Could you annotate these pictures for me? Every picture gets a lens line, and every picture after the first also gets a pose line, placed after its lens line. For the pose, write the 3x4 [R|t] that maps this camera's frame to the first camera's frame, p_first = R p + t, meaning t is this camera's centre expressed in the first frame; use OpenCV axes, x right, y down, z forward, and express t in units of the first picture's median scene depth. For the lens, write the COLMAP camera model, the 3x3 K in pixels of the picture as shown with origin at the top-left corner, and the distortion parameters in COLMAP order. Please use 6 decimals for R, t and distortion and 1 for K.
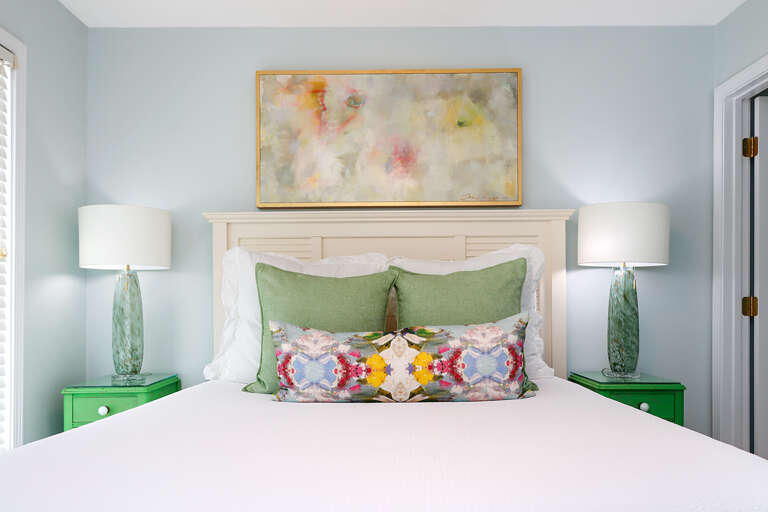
lens RADIAL K [[639.8, 0, 384.0], [0, 639.8, 281.6], [0, 0, 1]] dist [0.000625, 0.002151]
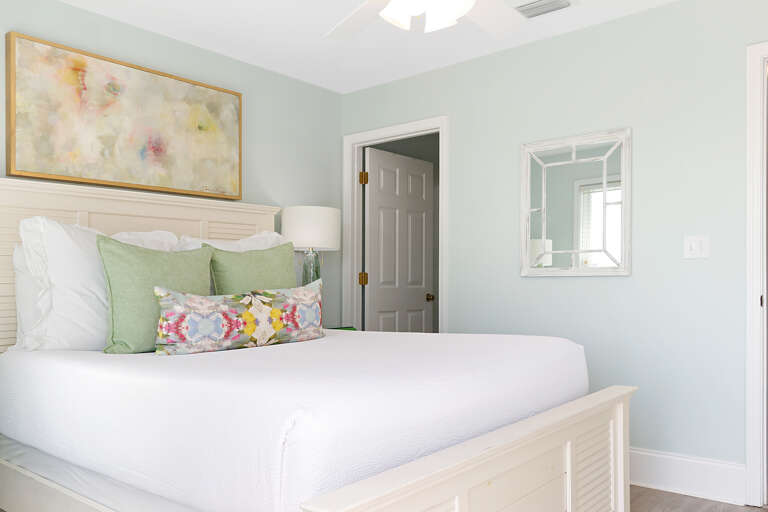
lens RADIAL K [[632.2, 0, 384.0], [0, 632.2, 256.0], [0, 0, 1]] dist [0.000249, -0.000584]
pose [[0.633381, 0.029854, 0.773264, -0.578286], [-0.018043, 0.999554, -0.023812, 0.018343], [-0.773630, 0.001130, 0.633637, -0.027354]]
